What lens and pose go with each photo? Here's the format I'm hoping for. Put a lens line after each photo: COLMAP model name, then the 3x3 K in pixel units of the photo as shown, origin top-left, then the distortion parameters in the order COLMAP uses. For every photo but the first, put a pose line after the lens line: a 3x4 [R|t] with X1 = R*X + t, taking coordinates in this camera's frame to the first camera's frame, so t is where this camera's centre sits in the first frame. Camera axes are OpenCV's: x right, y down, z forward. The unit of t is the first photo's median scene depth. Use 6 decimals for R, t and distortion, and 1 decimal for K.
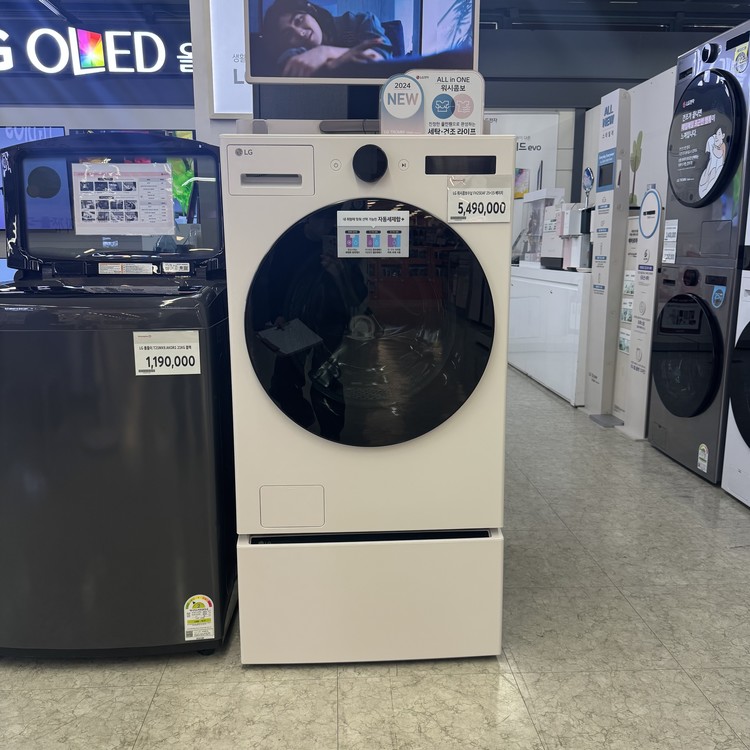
lens RADIAL K [[706.1, 0, 375.4], [0, 706.1, 373.2], [0, 0, 1]] dist [0.018734, 0.000000]
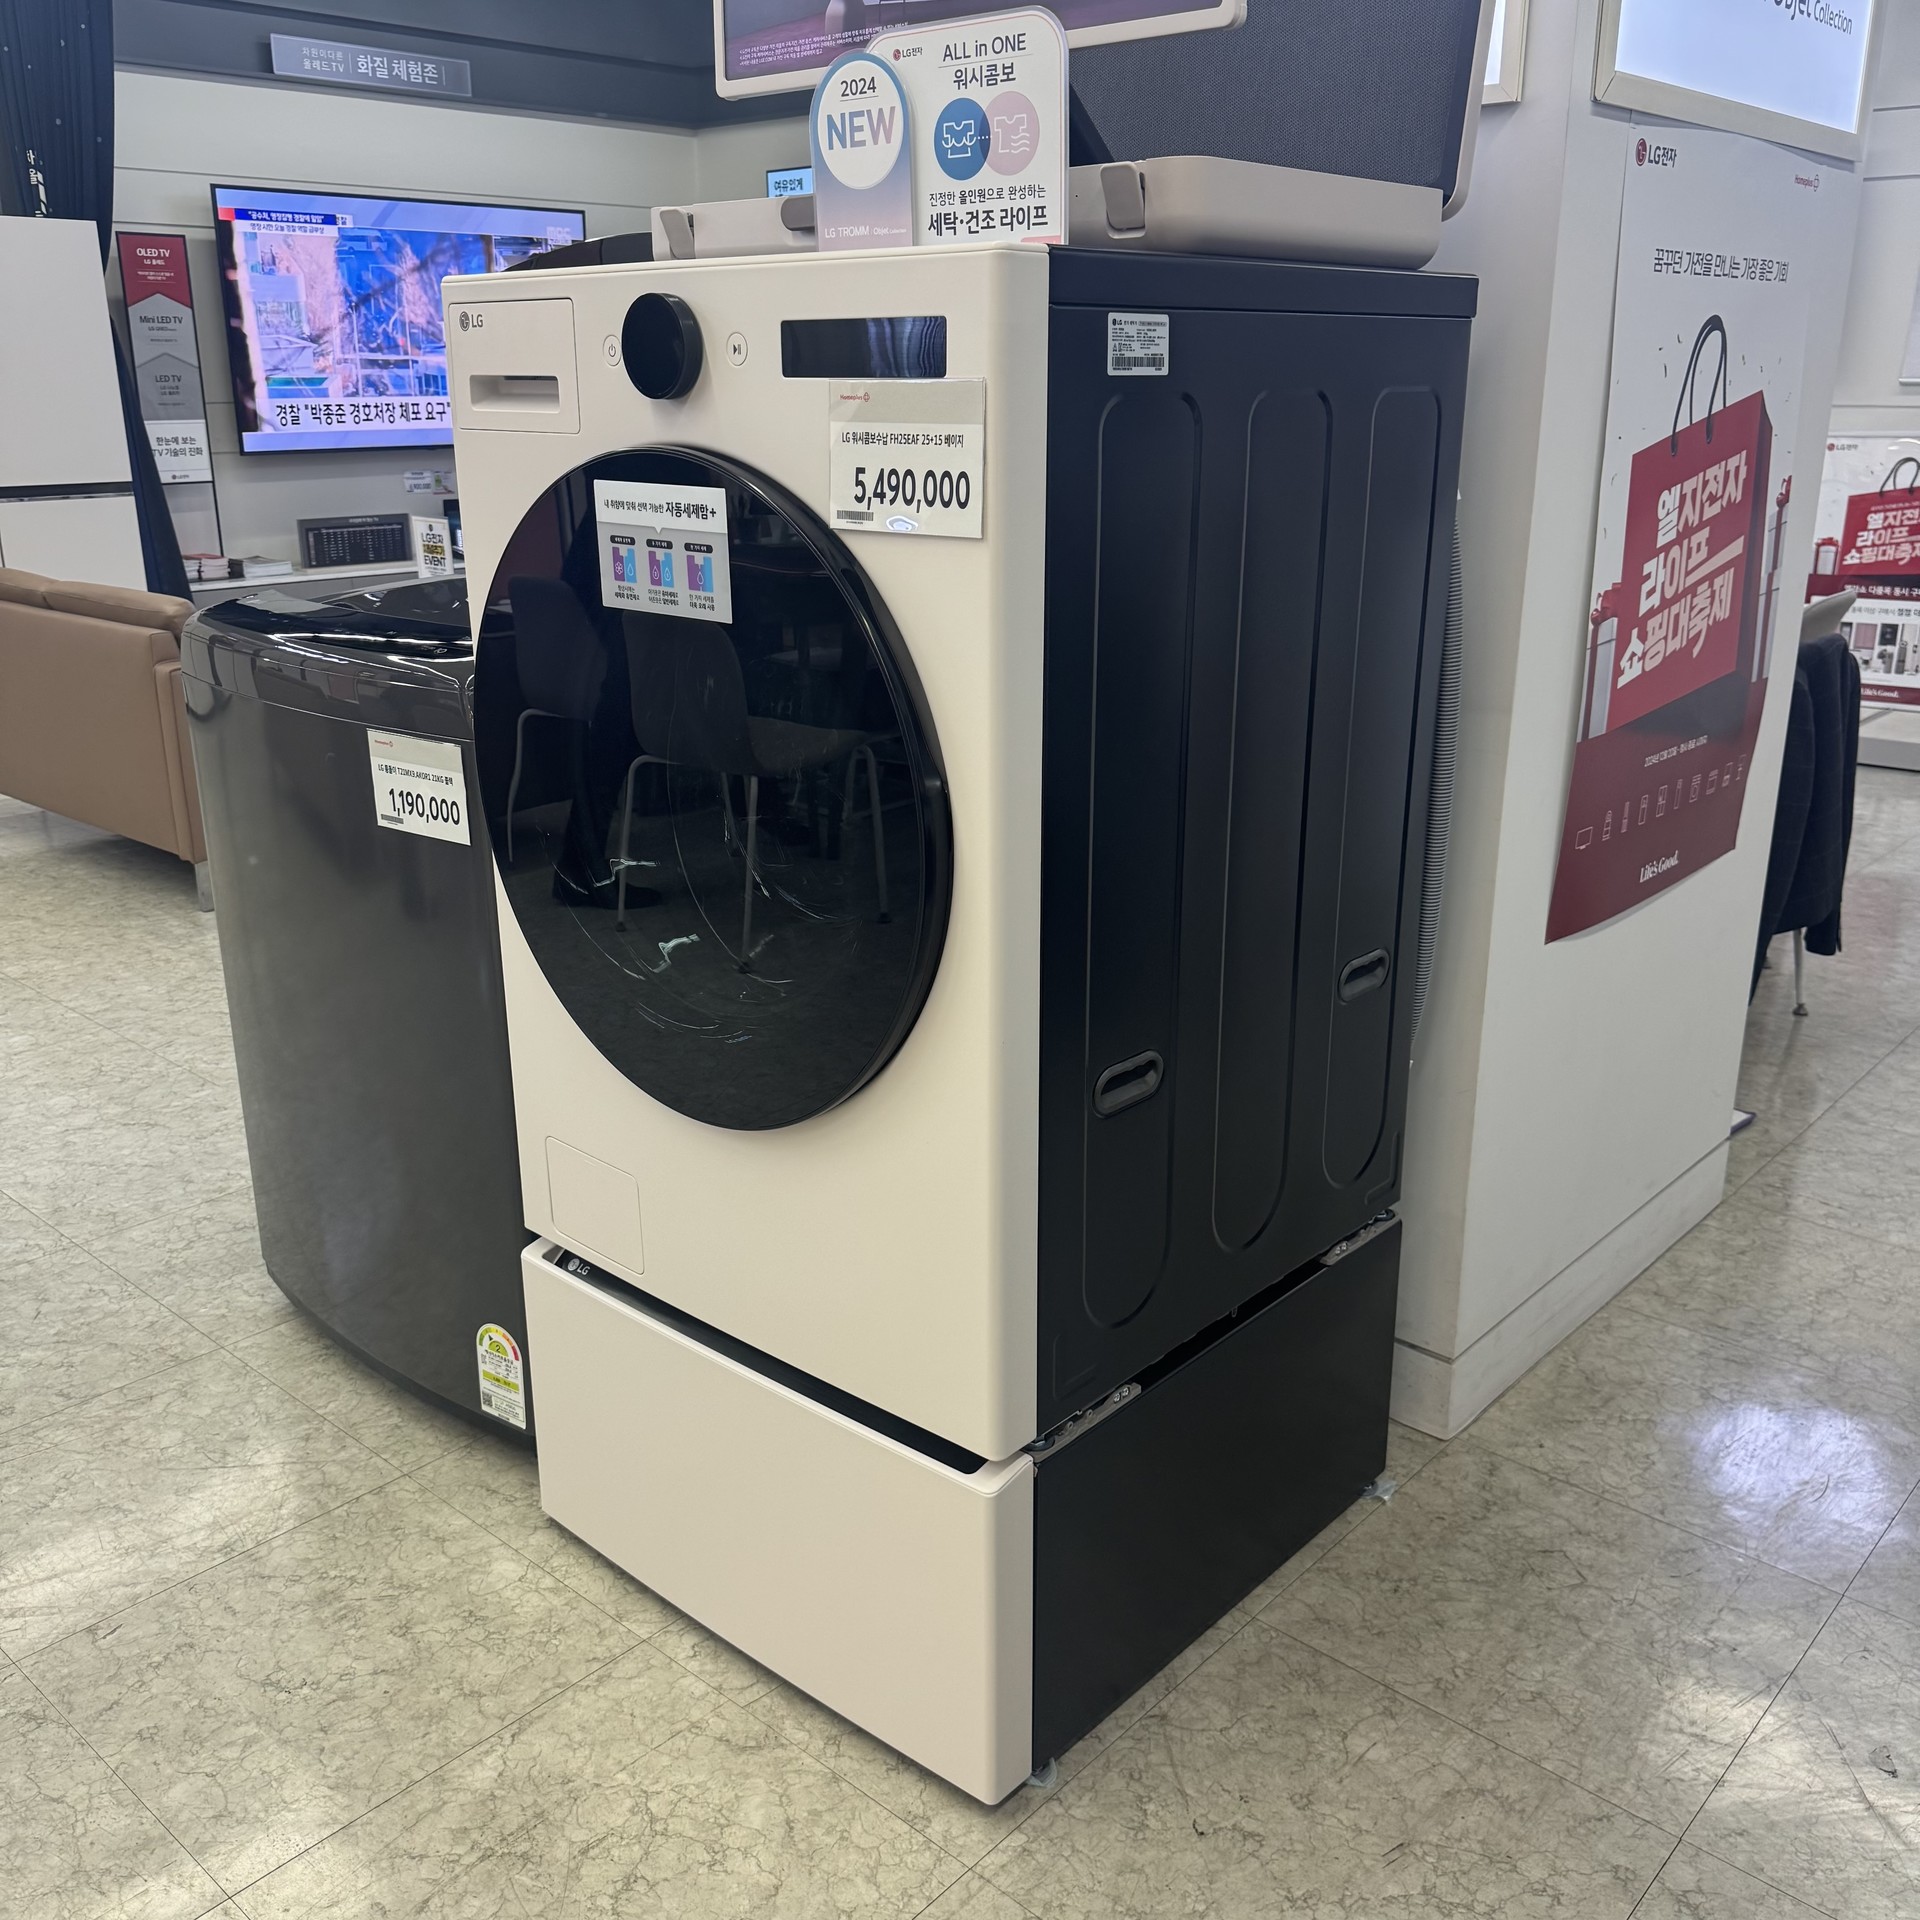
lens RADIAL K [[1807.5, 0, 964.3], [0, 1807.5, 961.8], [0, 0, 1]] dist [0.018734, 0.000000]
pose [[0.714088, 0.219341, -0.664807, 0.739688], [-0.130726, 0.974724, 0.181176, -0.174713], [0.687742, -0.042468, 0.724711, 0.419726]]
